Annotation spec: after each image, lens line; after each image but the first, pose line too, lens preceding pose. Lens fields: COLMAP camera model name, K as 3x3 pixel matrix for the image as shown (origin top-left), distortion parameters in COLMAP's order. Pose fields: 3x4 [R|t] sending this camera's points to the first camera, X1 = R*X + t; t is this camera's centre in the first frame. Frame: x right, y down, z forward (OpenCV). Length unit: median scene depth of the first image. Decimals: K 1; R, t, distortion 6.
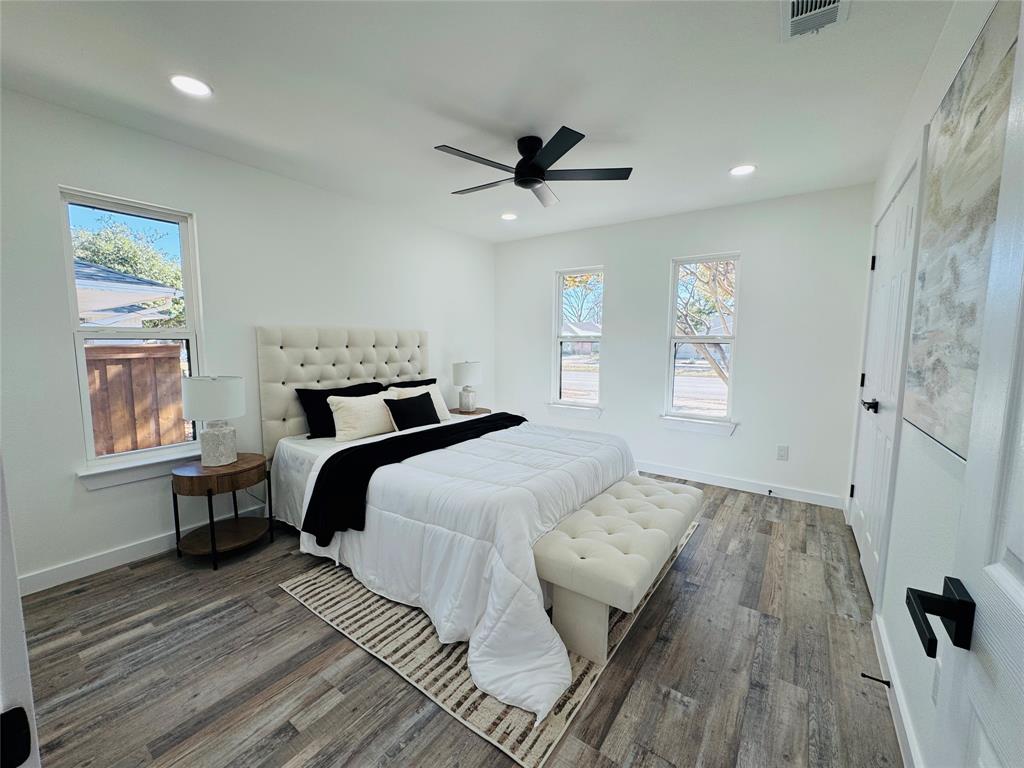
lens RADIAL K [[416.5, 0, 511.3], [0, 416.5, 380.5], [0, 0, 1]] dist [0.002226, 0.000009]
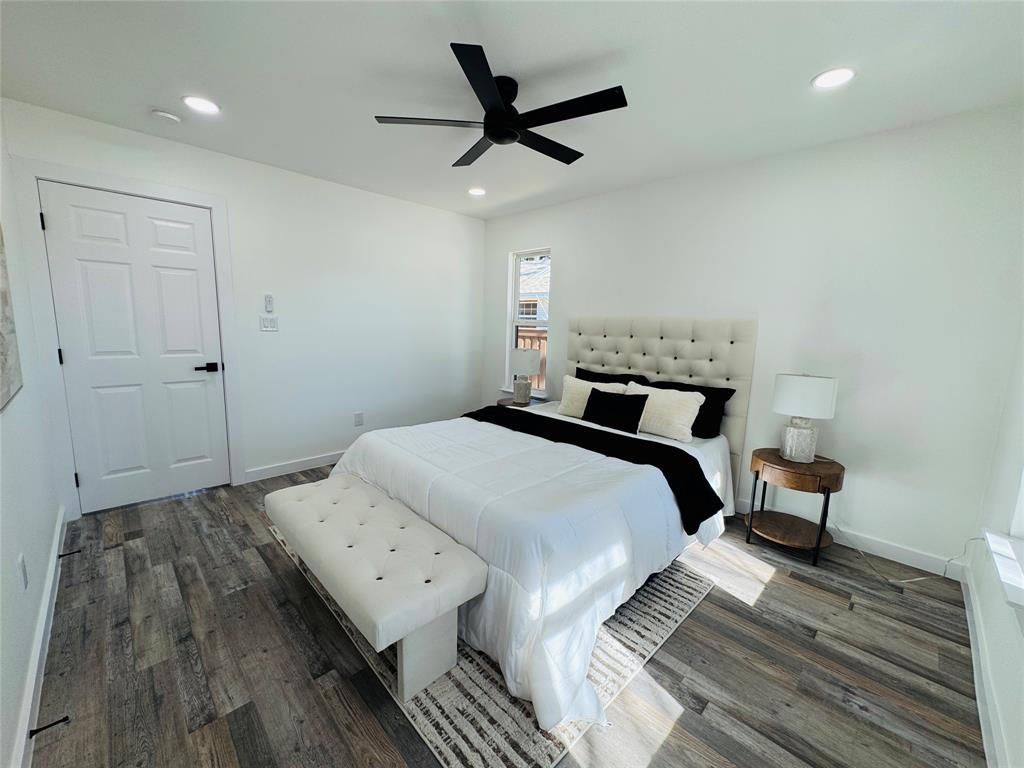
lens RADIAL K [[404.9, 0, 515.9], [0, 404.9, 382.9], [0, 0, 1]] dist [-0.001897, -0.000047]
pose [[-0.161469, 0.141308, -0.976709, 1.175347], [-0.120715, 0.979436, 0.161659, -0.177650], [0.979467, 0.144007, -0.141090, 1.605322]]
